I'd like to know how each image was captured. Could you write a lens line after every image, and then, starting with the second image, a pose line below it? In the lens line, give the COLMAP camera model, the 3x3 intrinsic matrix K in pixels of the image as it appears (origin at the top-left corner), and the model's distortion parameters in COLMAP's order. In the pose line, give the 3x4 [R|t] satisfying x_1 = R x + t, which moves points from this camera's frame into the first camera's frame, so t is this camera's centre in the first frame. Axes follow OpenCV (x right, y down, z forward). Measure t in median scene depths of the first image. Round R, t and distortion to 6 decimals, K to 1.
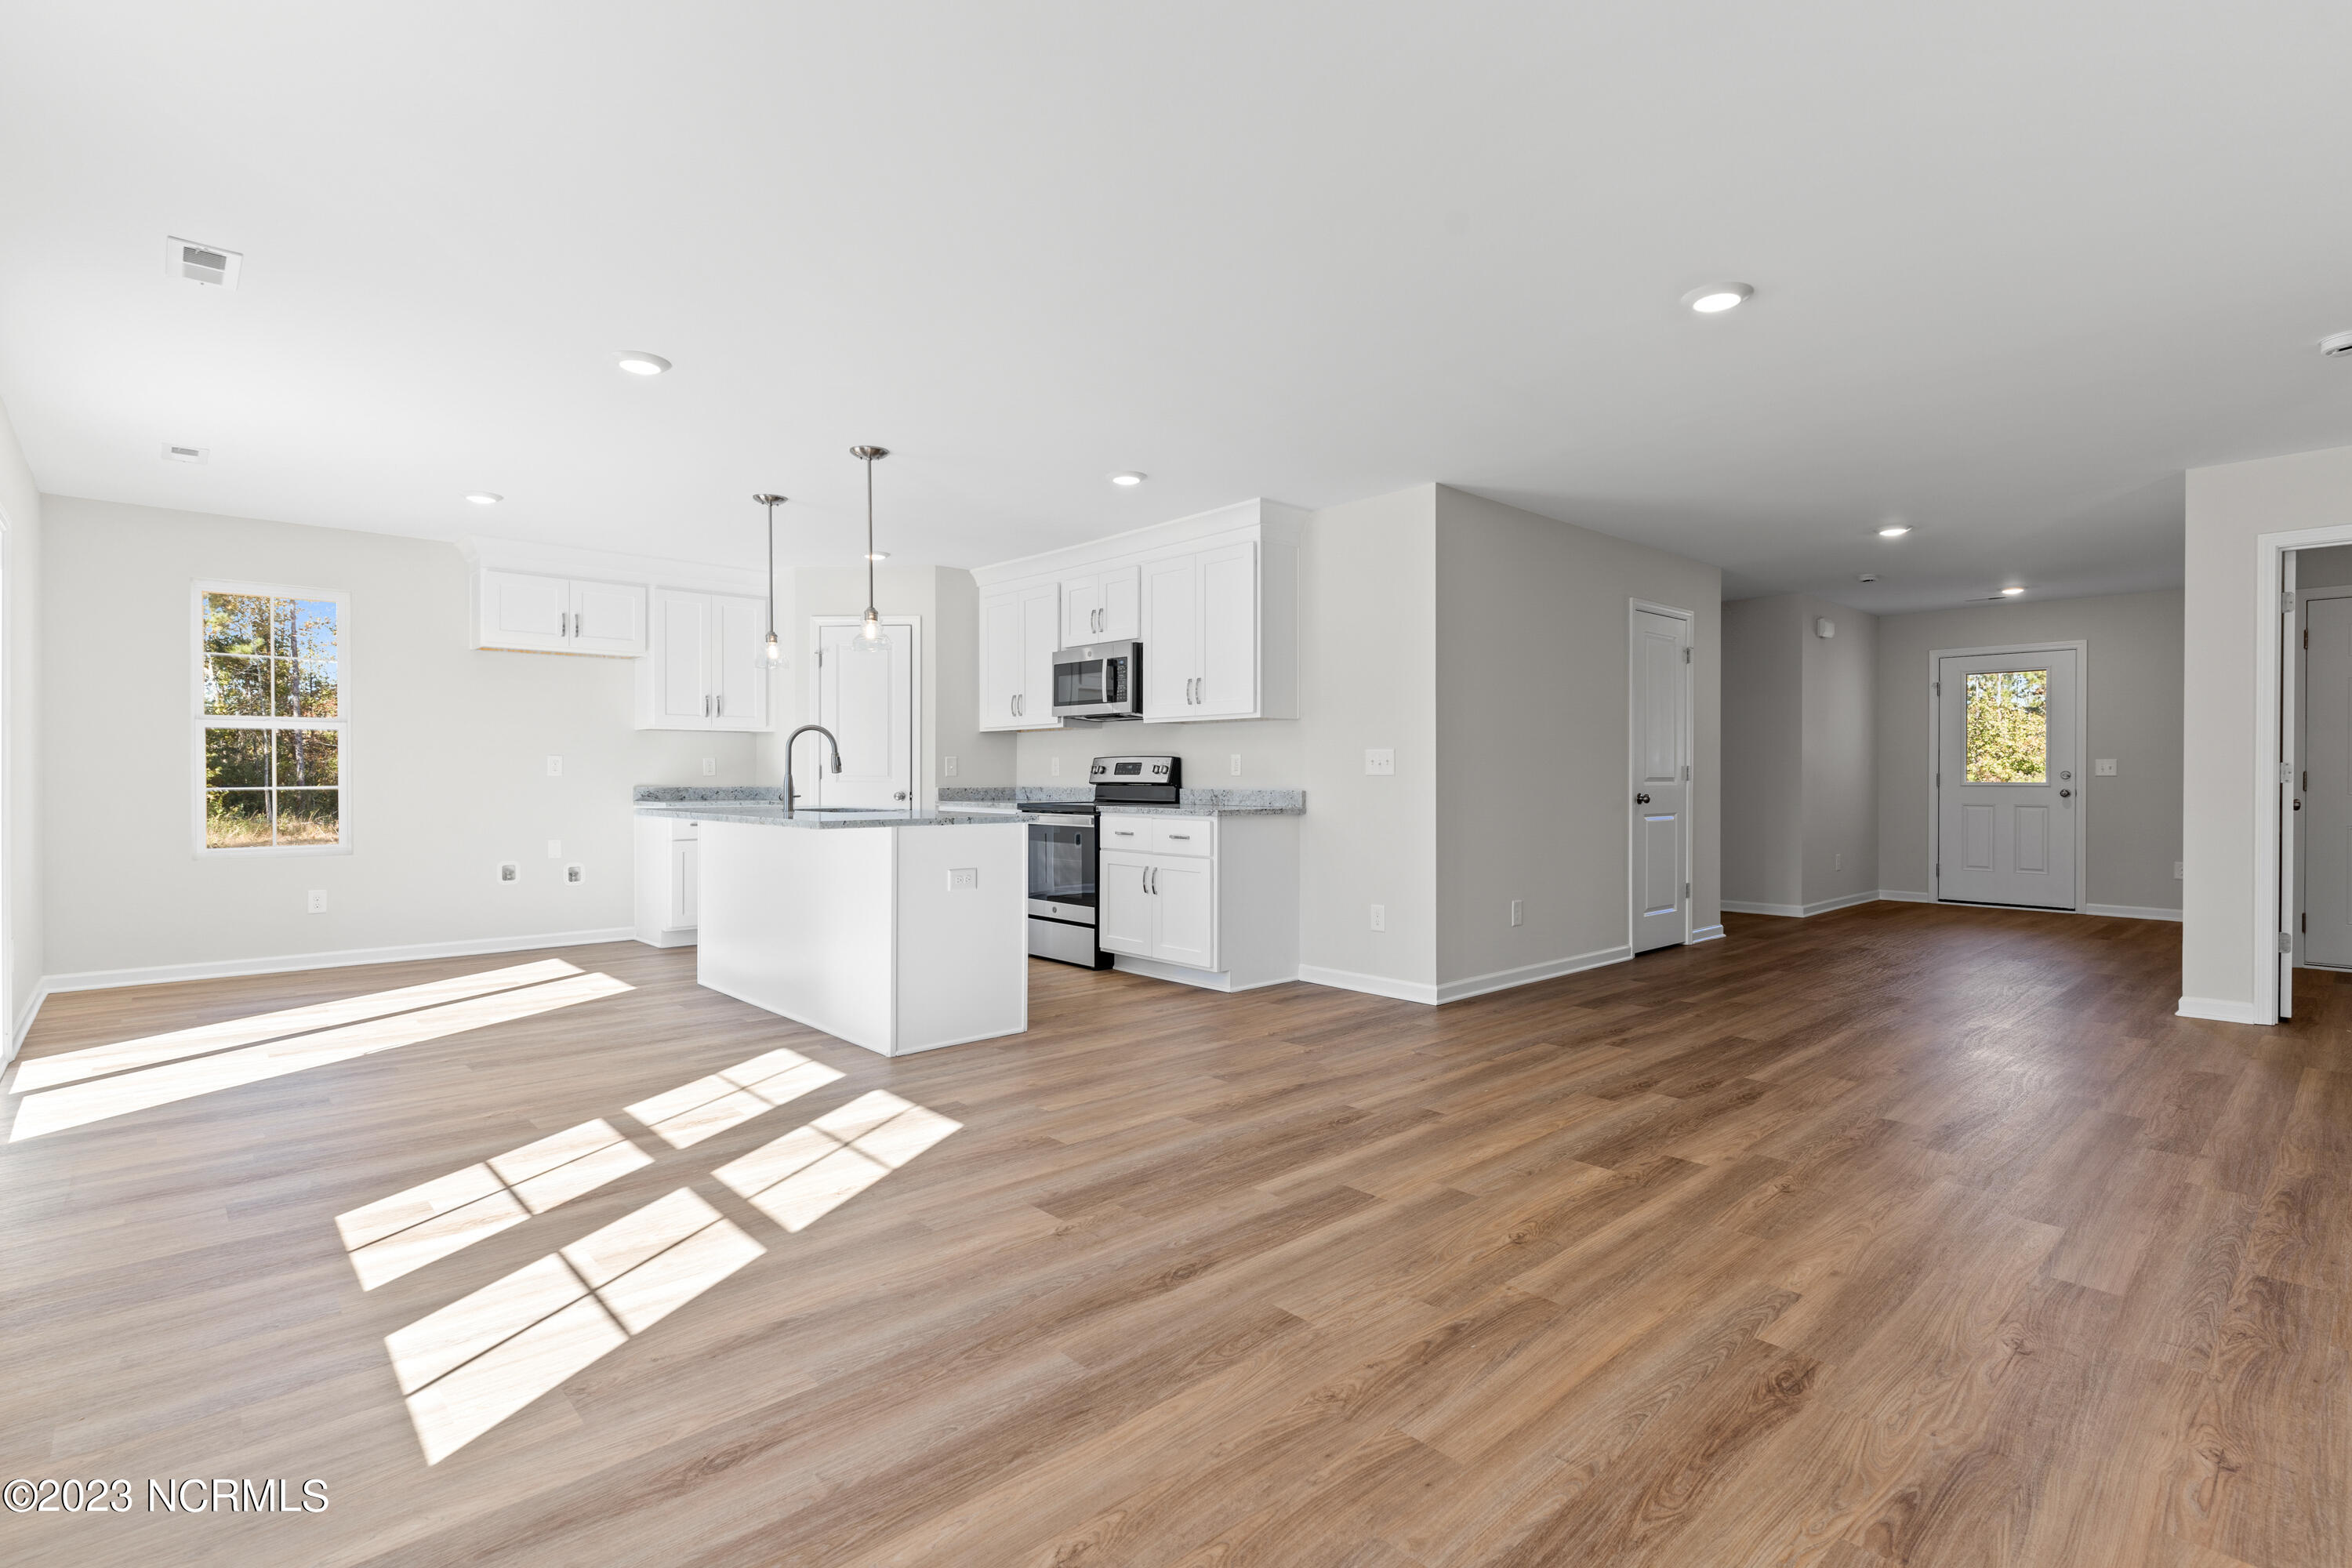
lens RADIAL K [[1131.4, 0, 1198.2], [0, 1131.4, 776.1], [0, 0, 1]] dist [-0.004021, 0.001527]
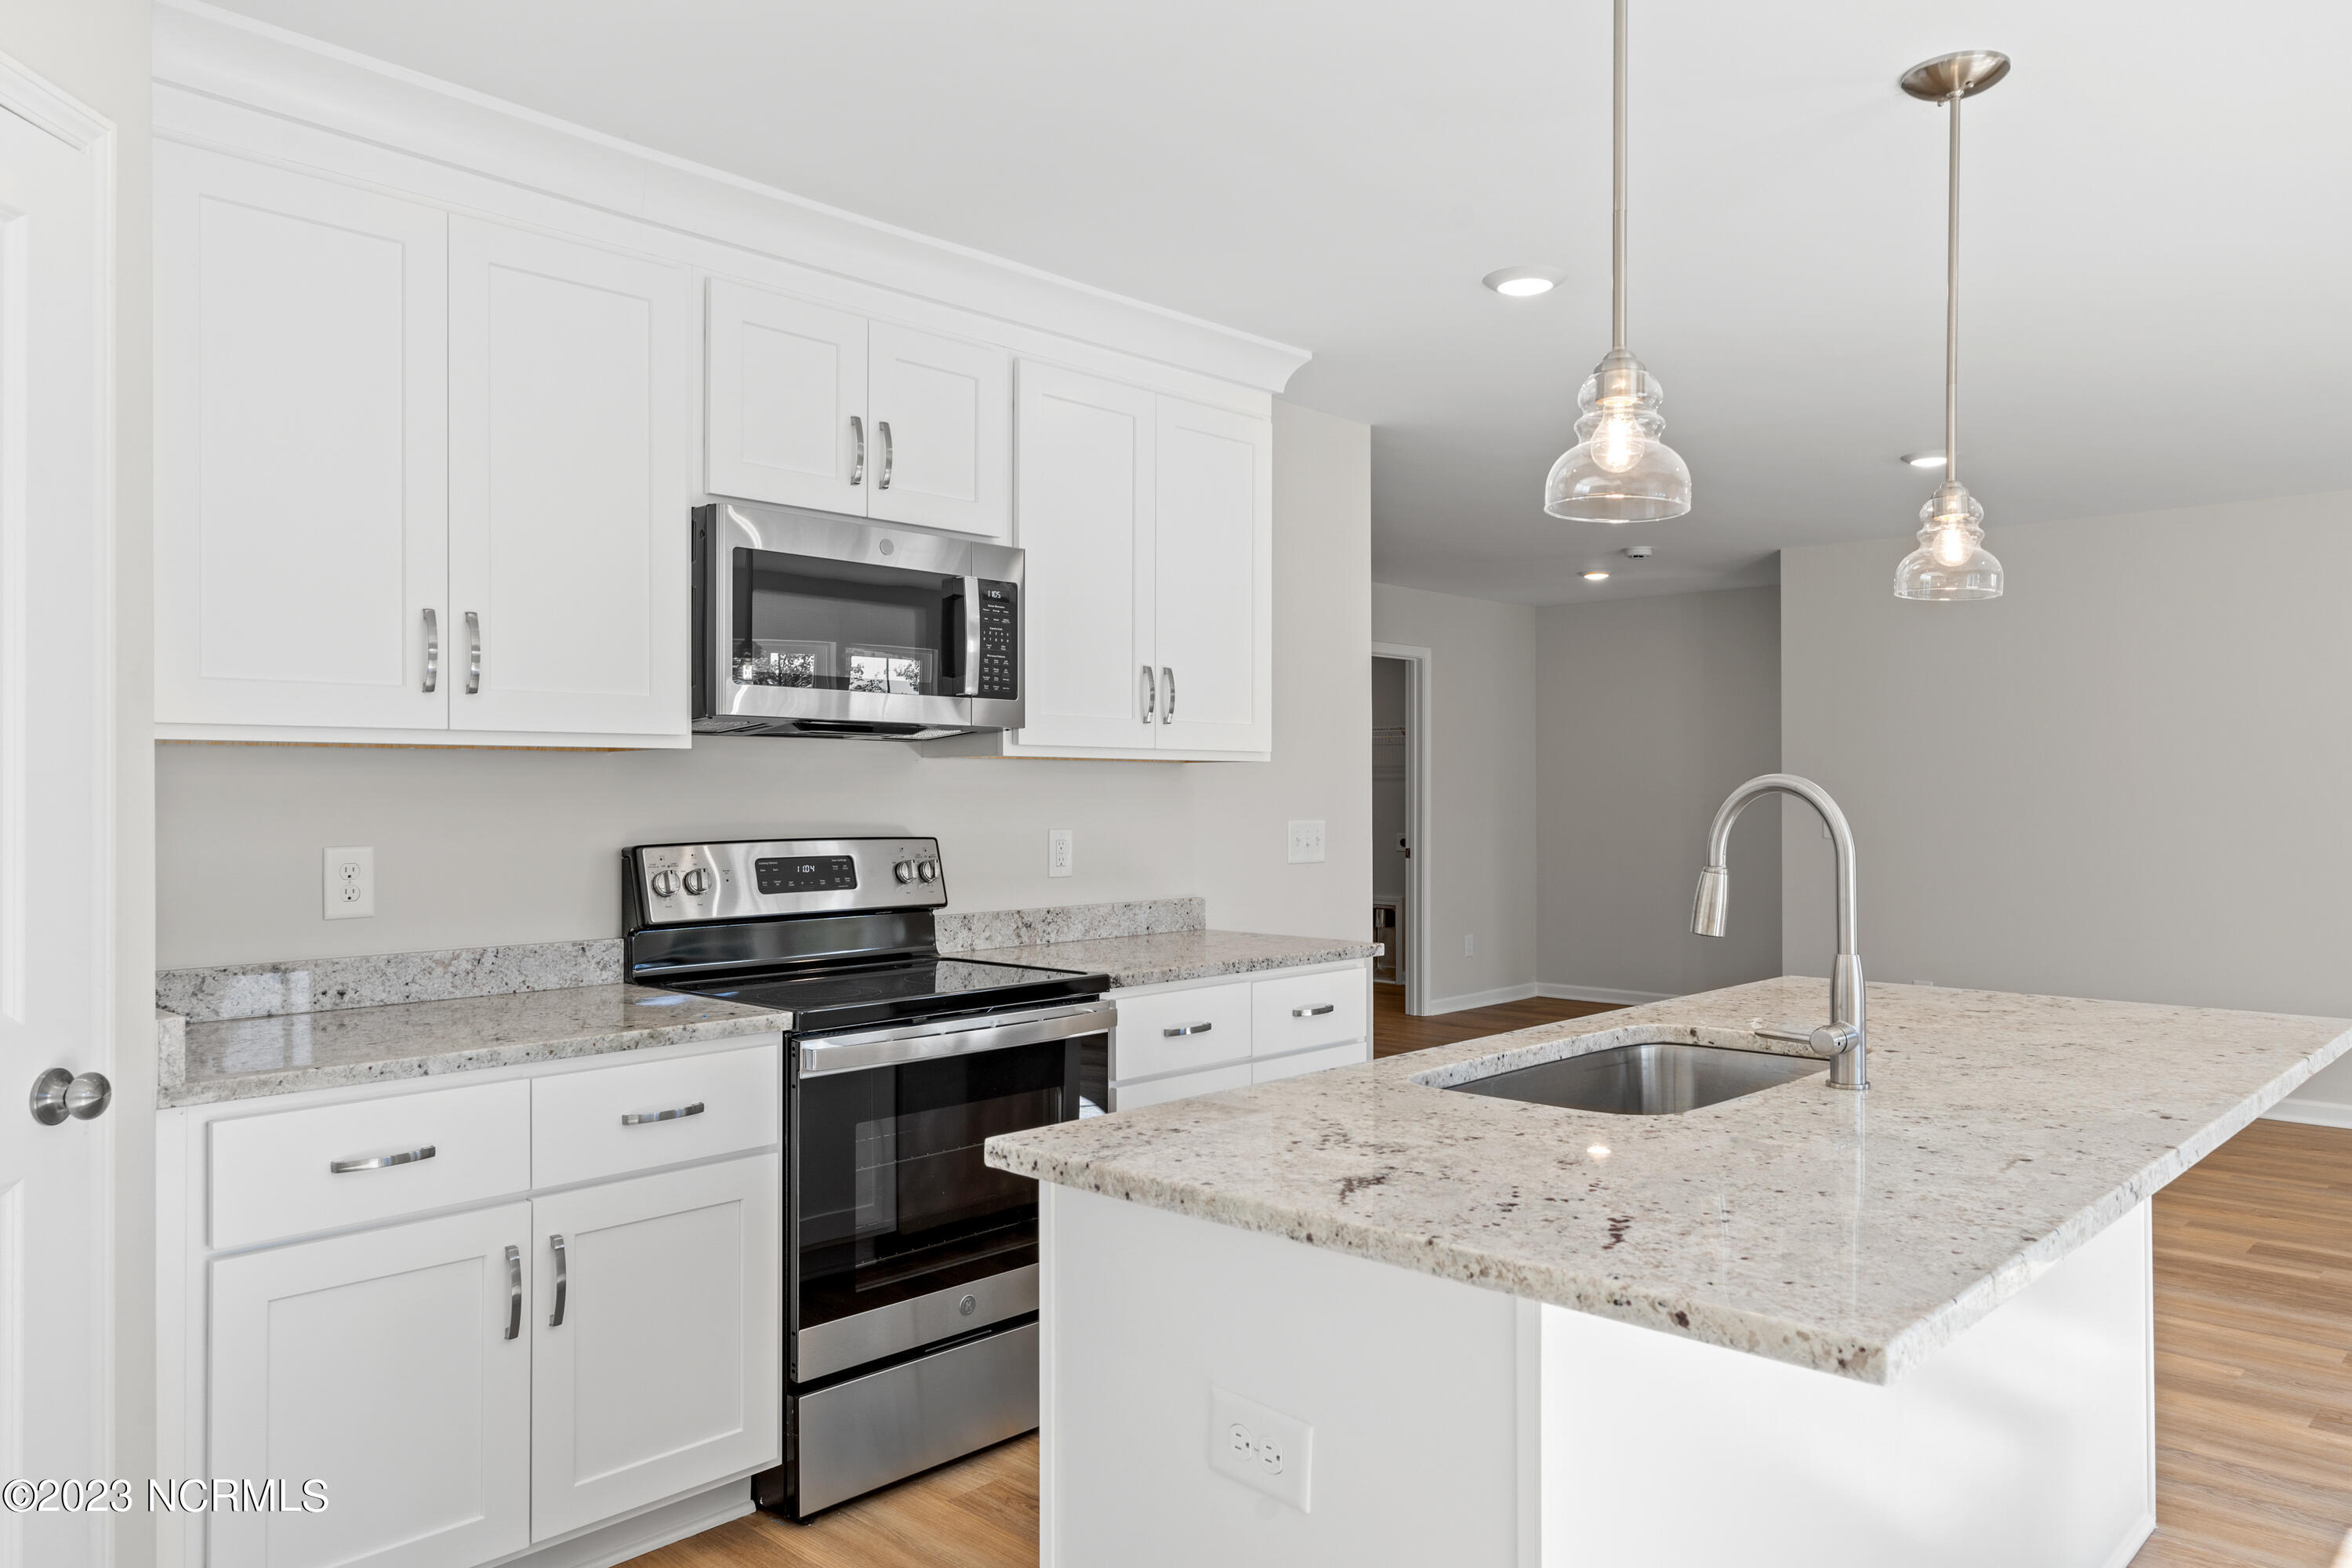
lens RADIAL K [[1575.8, 0, 1176.9], [0, 1575.8, 788.4], [0, 0, 1]] dist [-0.018974, 0.000195]
pose [[-0.053608, 0.003325, 0.998557, -0.947127], [0.002907, 0.999991, -0.003174, -0.053177], [-0.998558, 0.002733, -0.053617, 1.537221]]
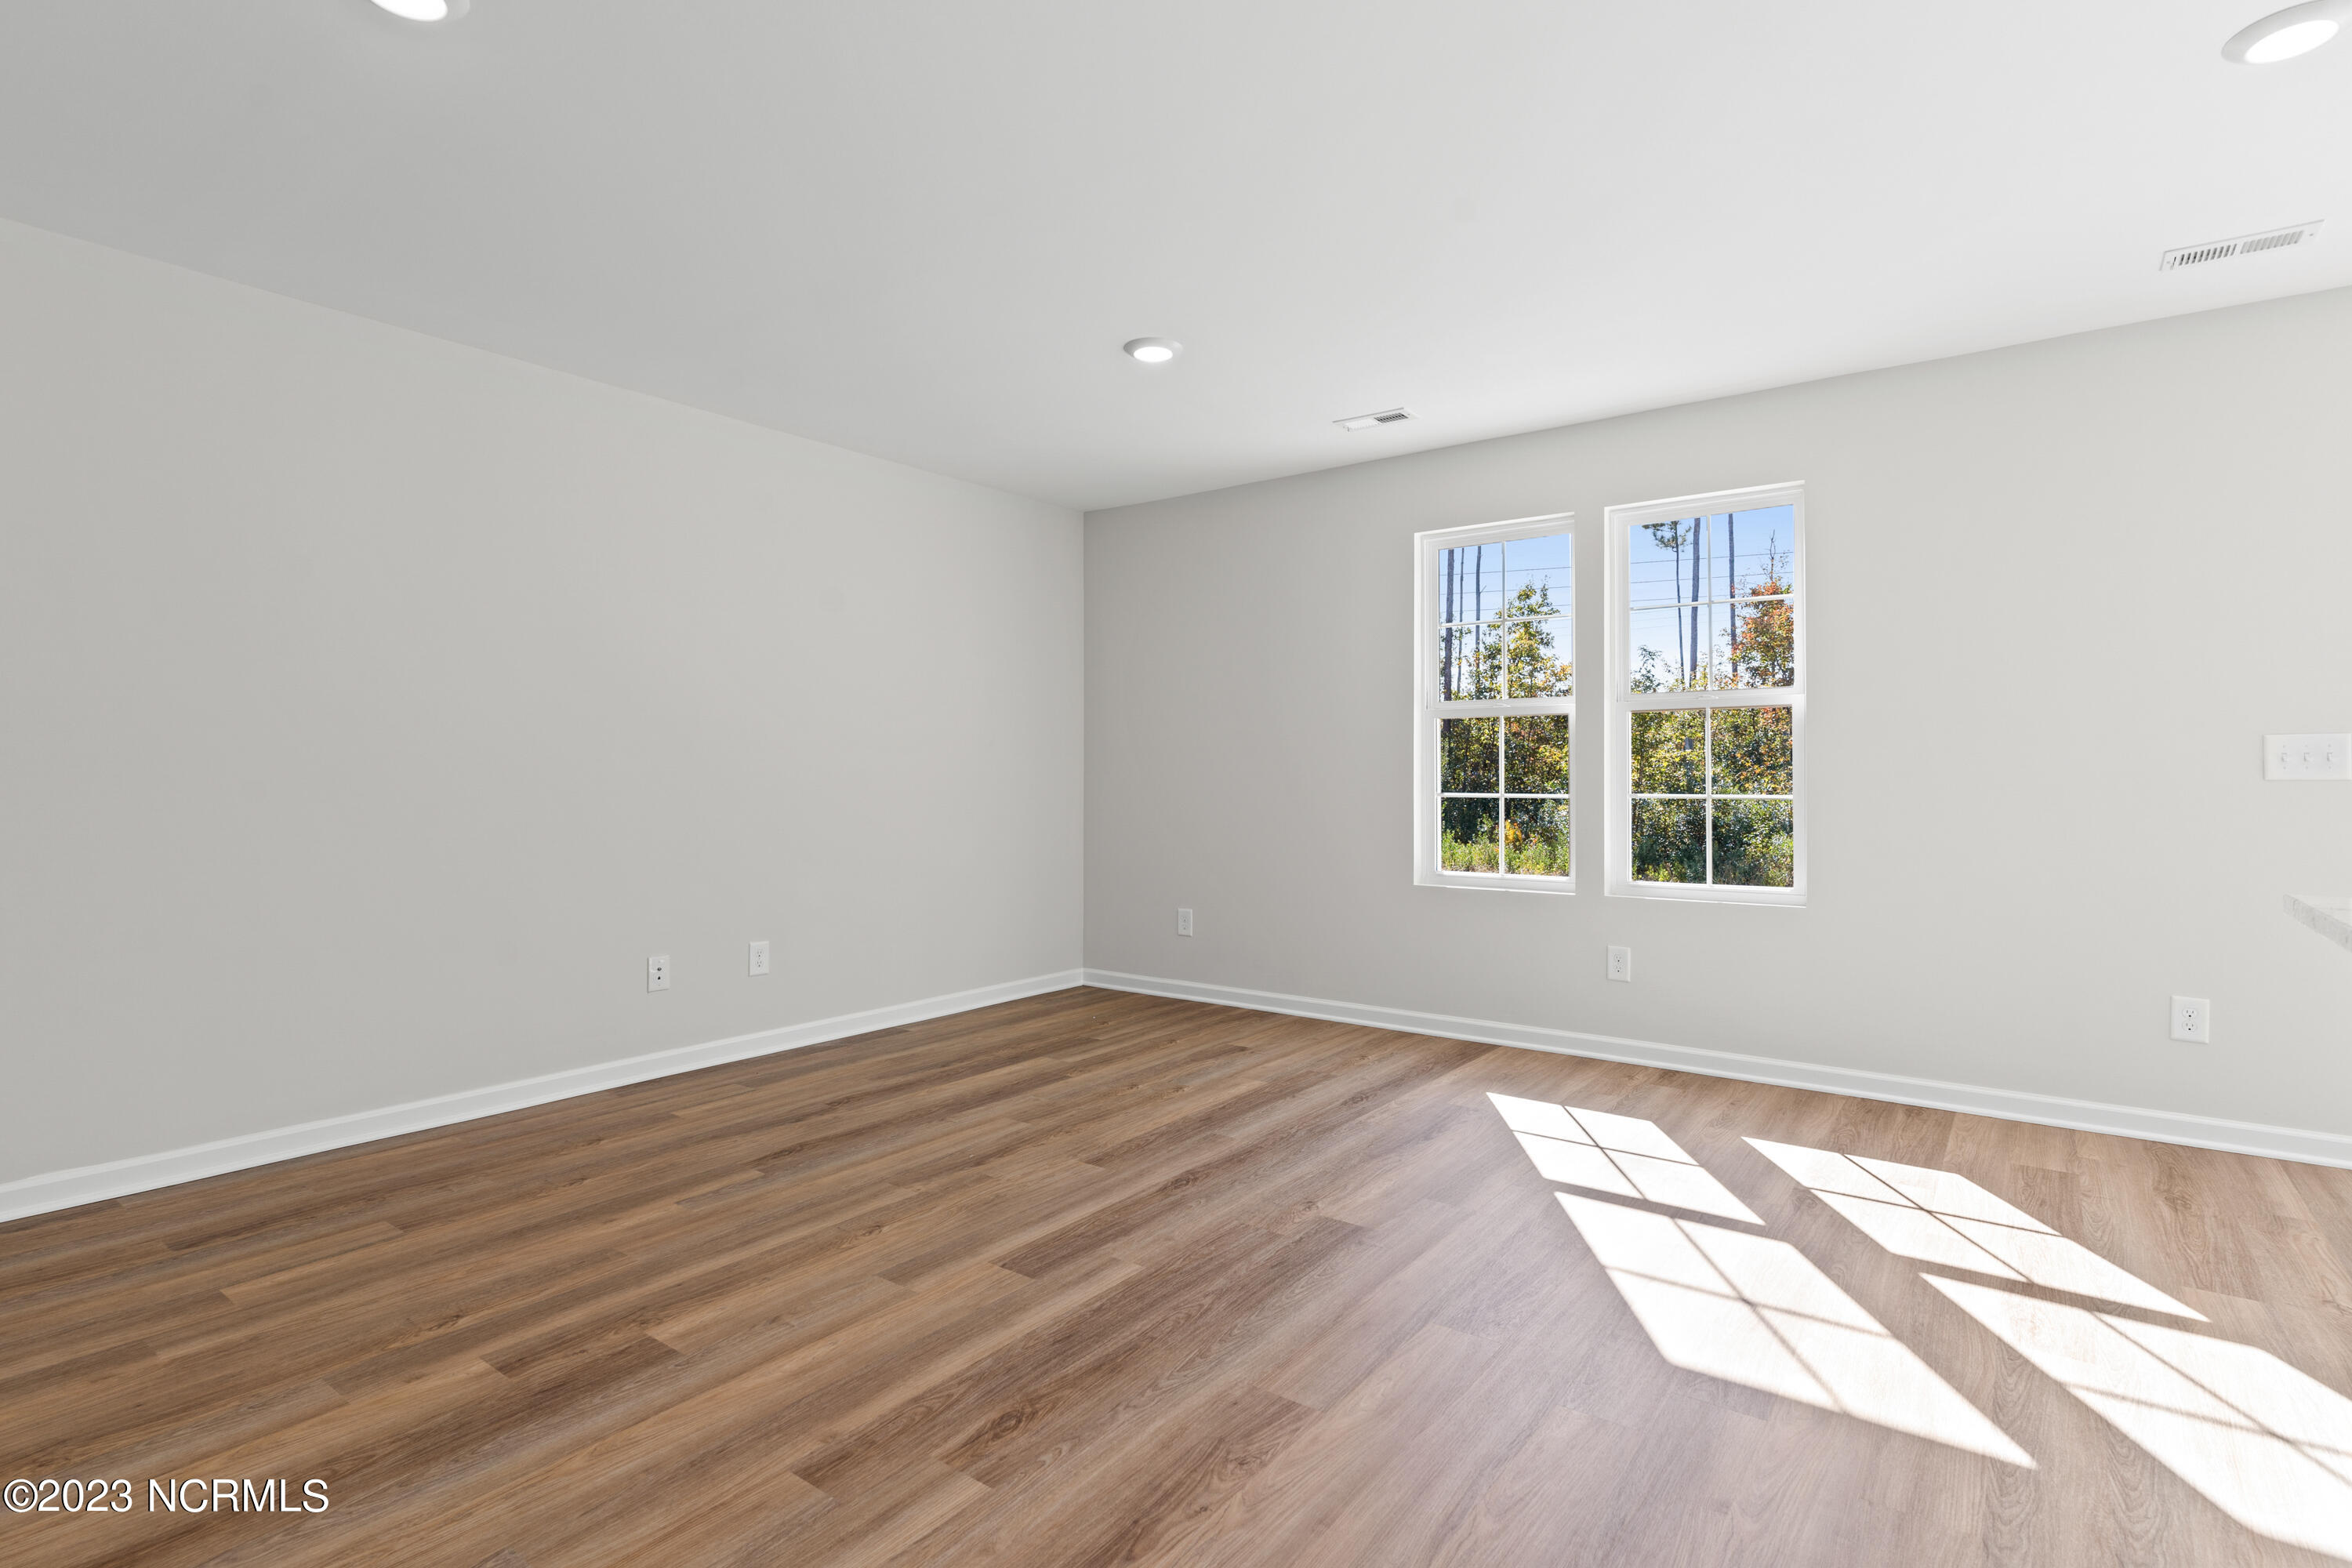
lens RADIAL K [[1131.4, 0, 1186.7], [0, 1131.4, 792.1], [0, 0, 1]] dist [-0.004021, 0.001527]
pose [[-0.983588, 0.001197, -0.180425, 0.123673], [-0.001690, 0.999873, 0.015846, -0.002087], [0.180421, 0.015891, -0.983461, 1.343999]]
